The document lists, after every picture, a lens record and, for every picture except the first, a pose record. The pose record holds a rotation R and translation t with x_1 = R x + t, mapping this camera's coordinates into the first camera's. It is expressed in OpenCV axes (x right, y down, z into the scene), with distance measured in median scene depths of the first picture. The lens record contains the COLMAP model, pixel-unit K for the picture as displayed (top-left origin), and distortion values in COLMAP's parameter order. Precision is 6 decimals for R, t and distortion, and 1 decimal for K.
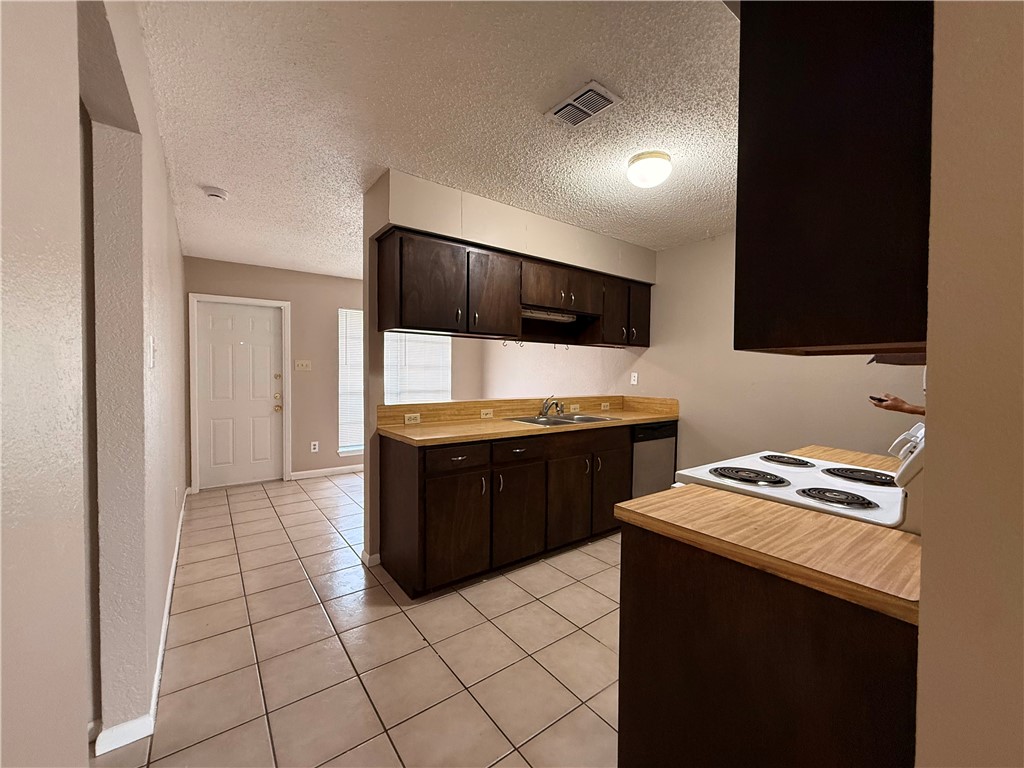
lens RADIAL K [[409.0, 0, 513.6], [0, 409.0, 382.1], [0, 0, 1]] dist [0.003840, -0.000213]
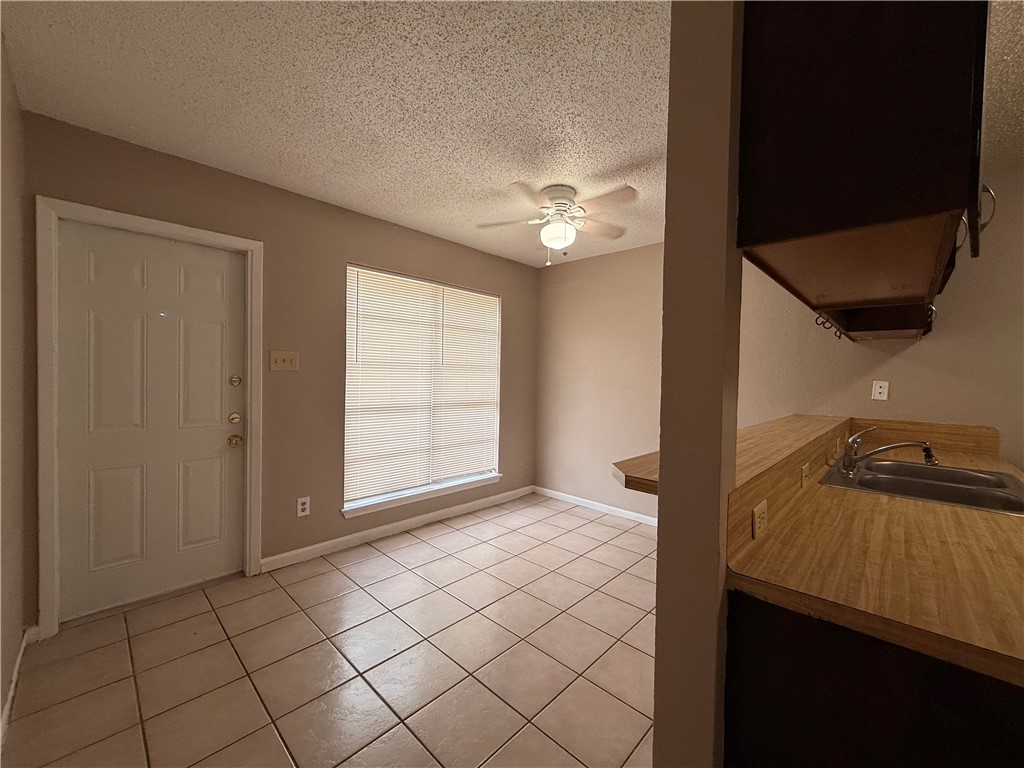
lens RADIAL K [[409.0, 0, 513.8], [0, 409.0, 381.5], [0, 0, 1]] dist [0.003840, -0.000213]
pose [[0.987073, 0.007449, 0.160098, -0.350355], [-0.006790, 0.999966, -0.004662, -0.015307], [-0.160127, 0.003515, 0.987090, 0.477581]]
